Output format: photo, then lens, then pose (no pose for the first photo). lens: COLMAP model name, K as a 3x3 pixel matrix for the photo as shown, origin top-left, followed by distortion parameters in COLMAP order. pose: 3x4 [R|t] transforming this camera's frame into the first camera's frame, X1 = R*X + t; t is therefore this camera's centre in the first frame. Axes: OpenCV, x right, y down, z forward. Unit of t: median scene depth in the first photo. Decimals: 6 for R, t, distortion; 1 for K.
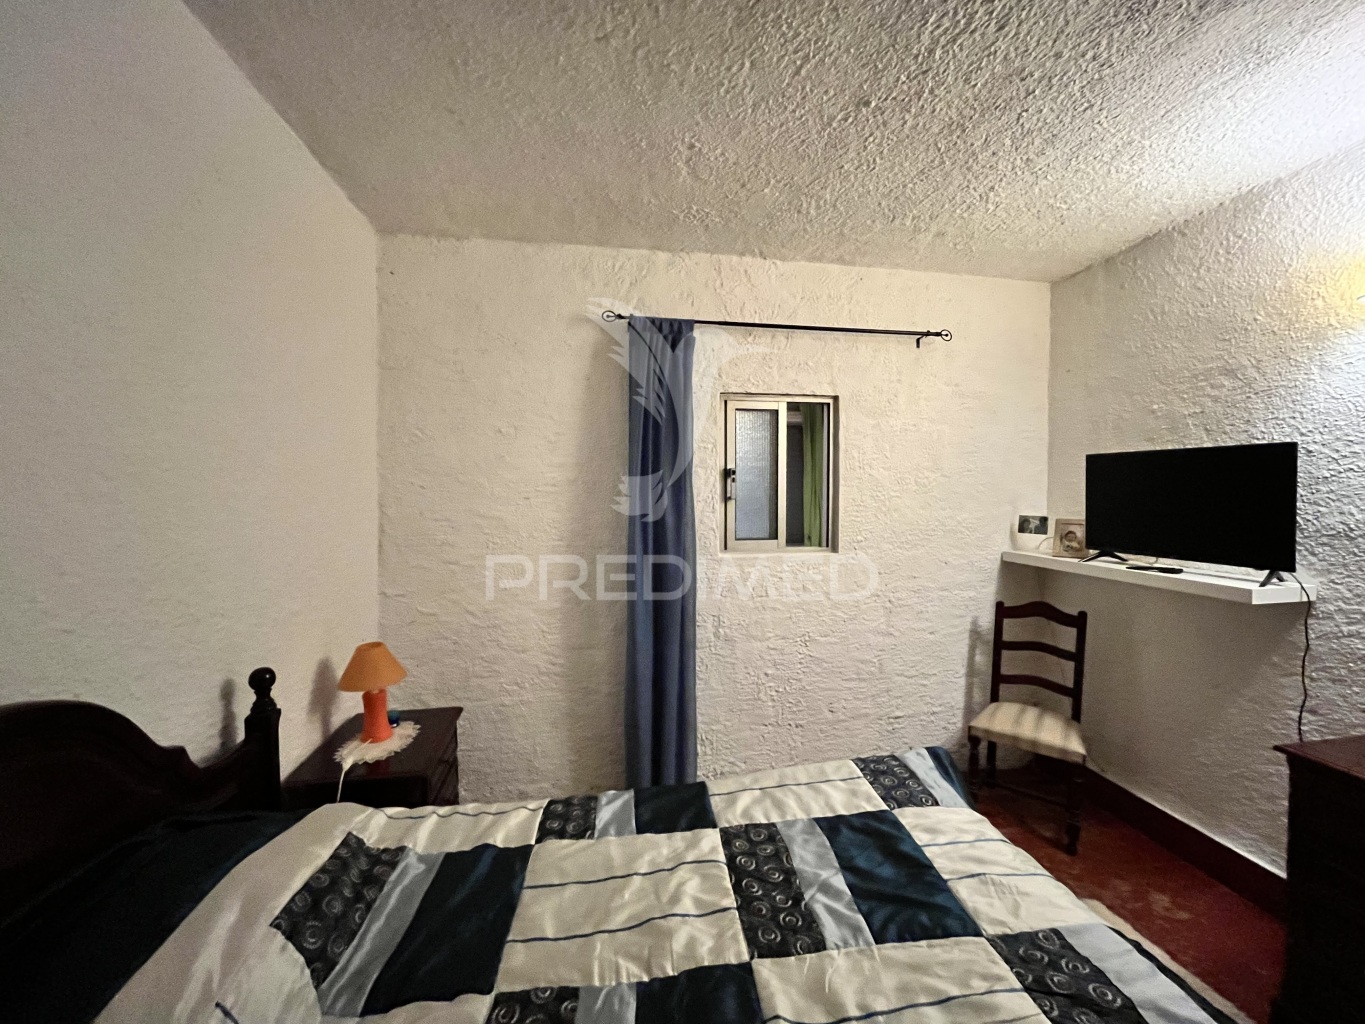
lens RADIAL K [[554.3, 0, 682.0], [0, 554.3, 511.7], [0, 0, 1]] dist [-0.003804, -0.000372]
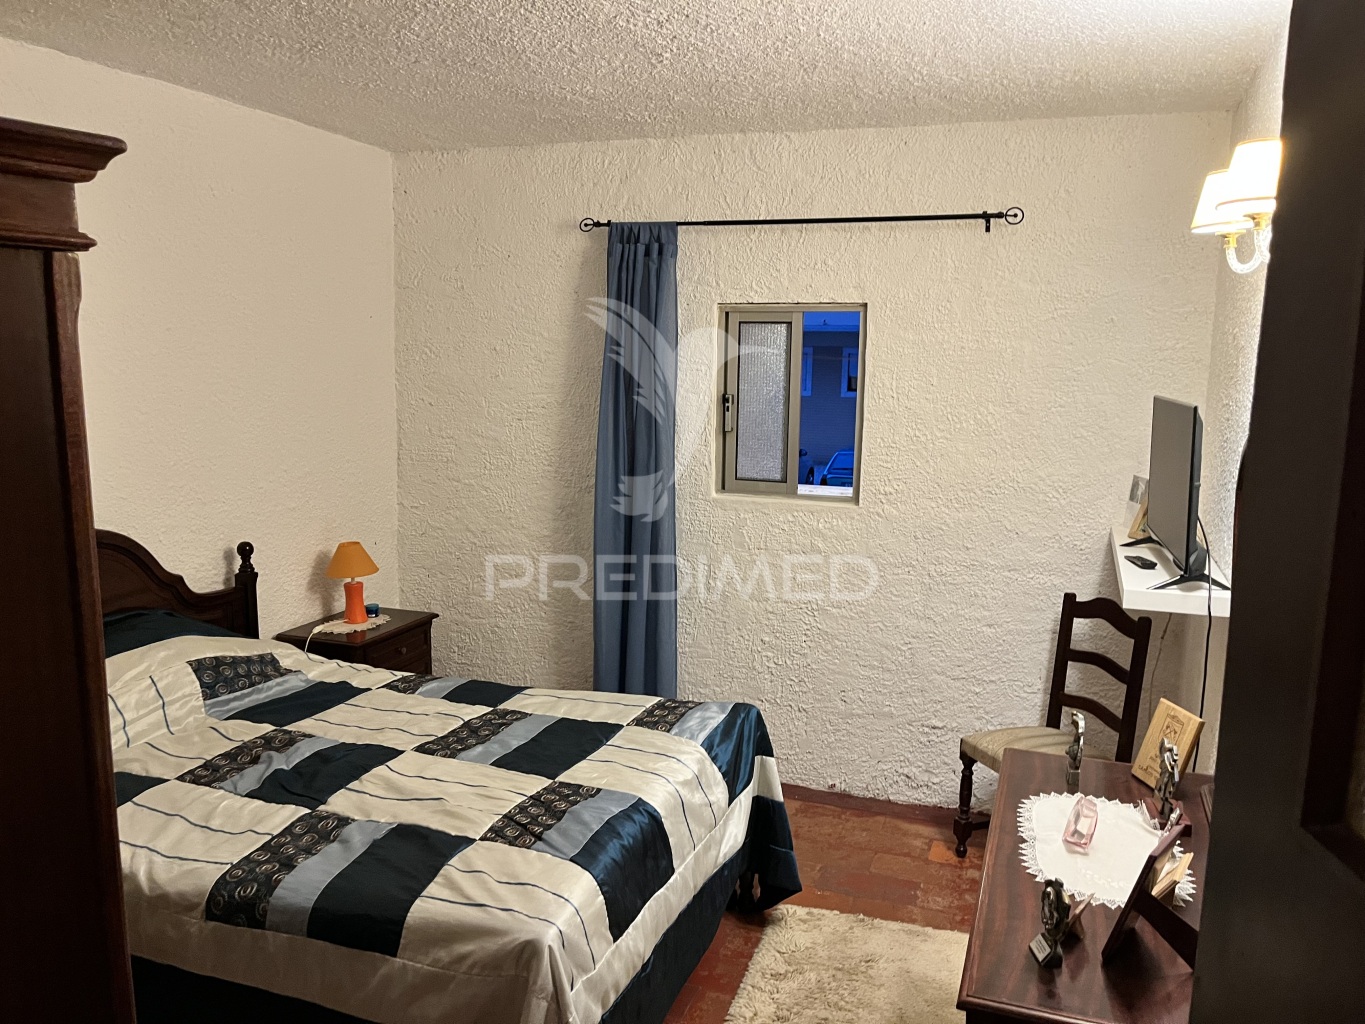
lens RADIAL K [[1035.9, 0, 699.1], [0, 1035.9, 510.7], [0, 0, 1]] dist [0.064416, -0.079735]
pose [[0.873409, 0.091237, -0.478365, 0.871614], [-0.040295, 0.992464, 0.115719, -0.088082], [0.485318, -0.081795, 0.870504, -0.435371]]
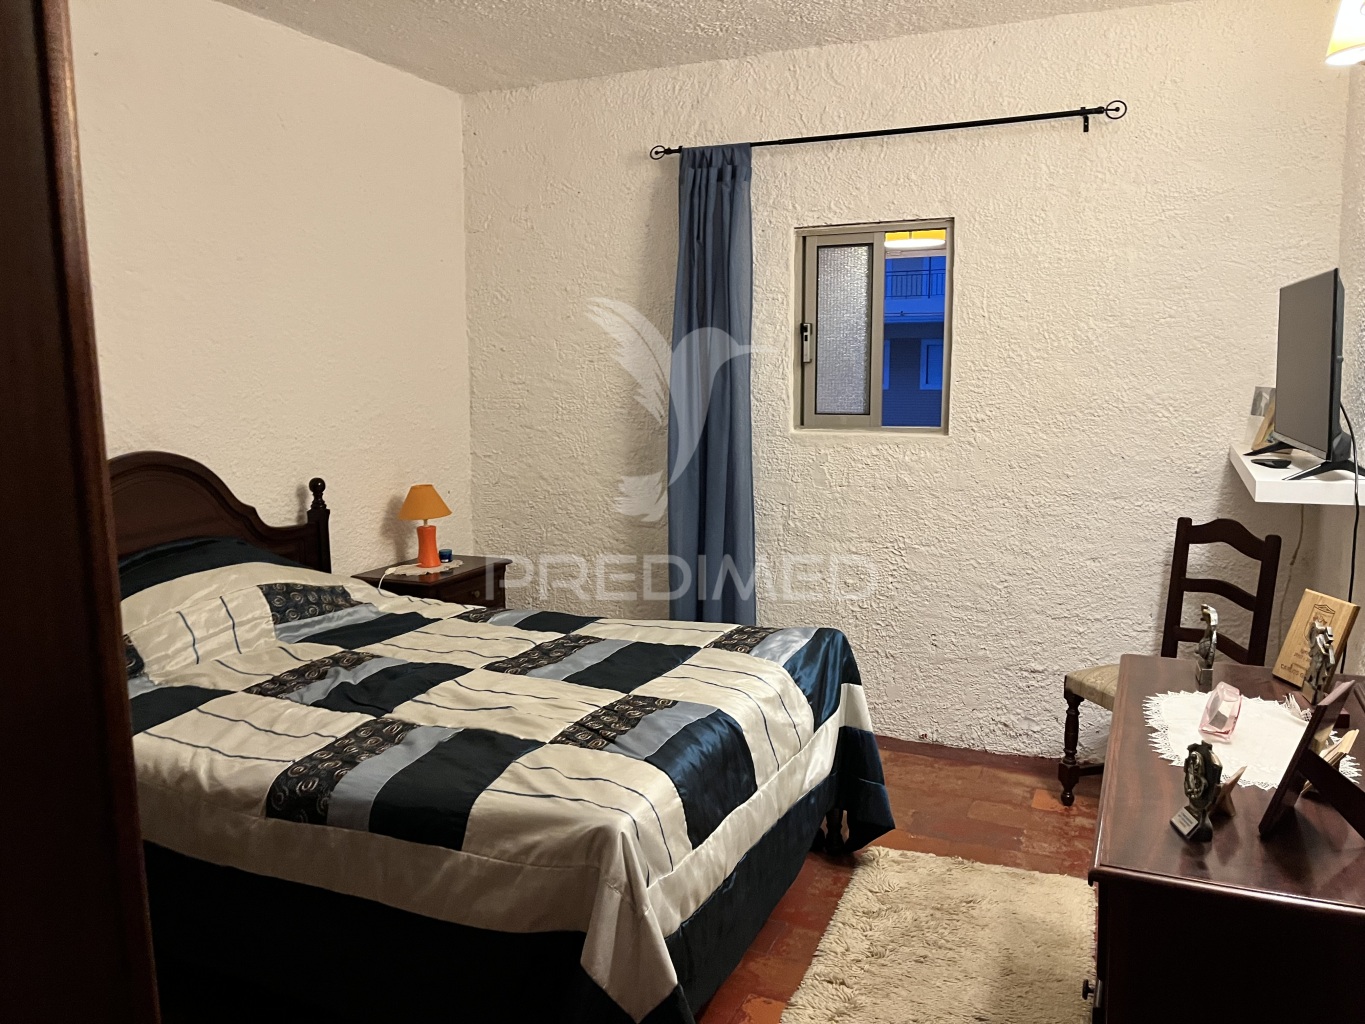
lens RADIAL K [[1035.9, 0, 692.1], [0, 1035.9, 503.8], [0, 0, 1]] dist [0.064416, -0.079735]
pose [[0.833253, 0.073073, -0.548041, 0.844638], [-0.018857, 0.994407, 0.103917, 0.030620], [0.552570, -0.076255, 0.829971, -0.385198]]
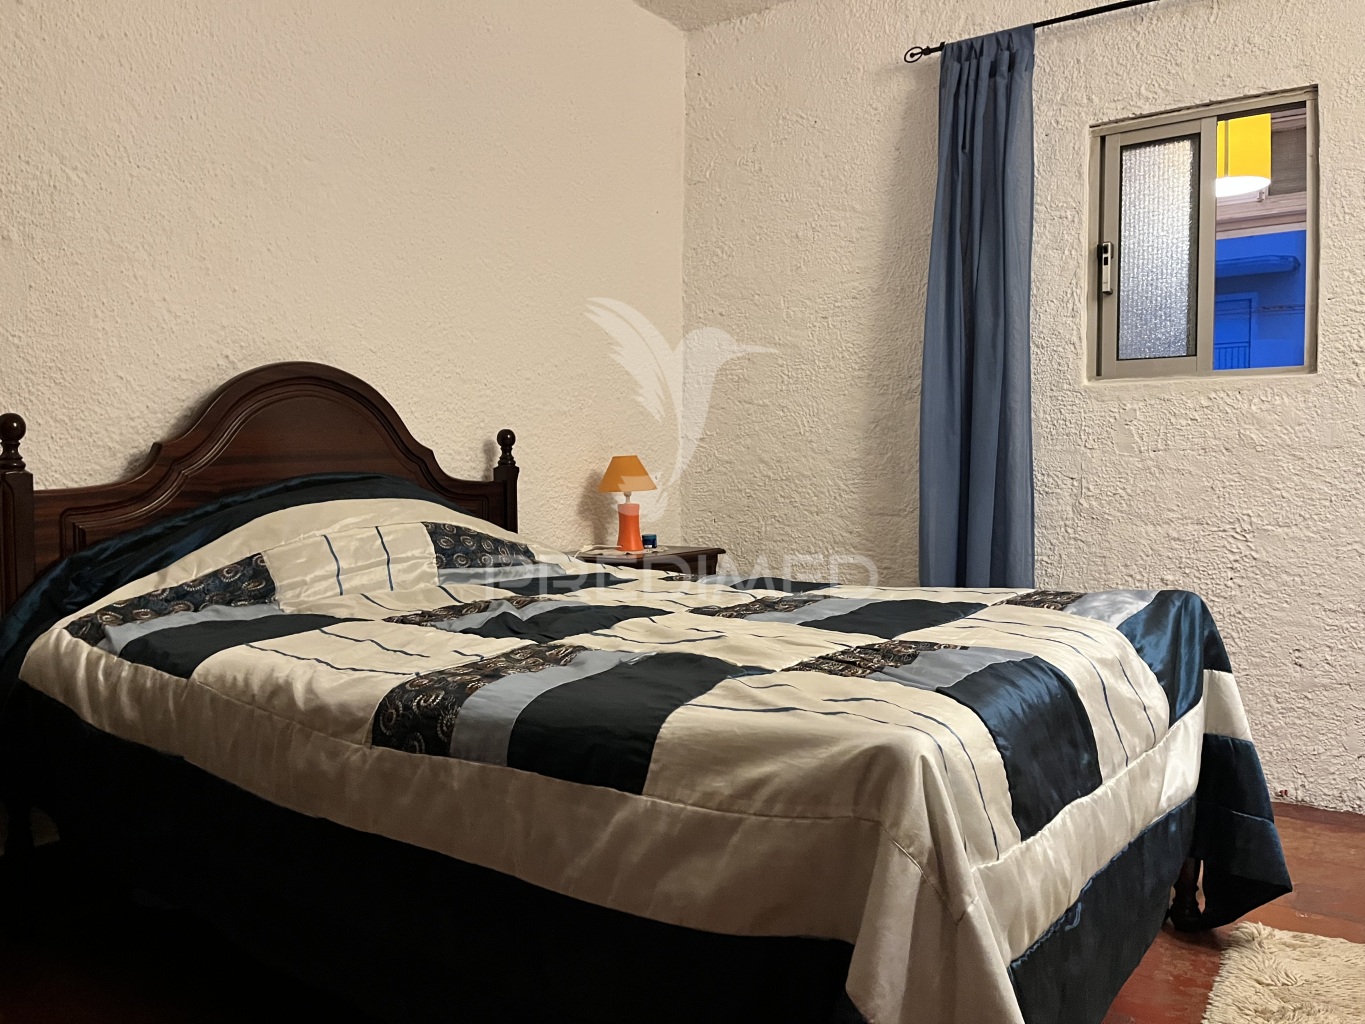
lens RADIAL K [[1035.9, 0, 694.1], [0, 1035.9, 504.1], [0, 0, 1]] dist [0.064416, -0.079735]
pose [[0.706110, 0.026227, -0.707616, 0.643787], [-0.028884, 0.999549, 0.008225, 0.234571], [0.707513, 0.014631, 0.706549, -0.175477]]
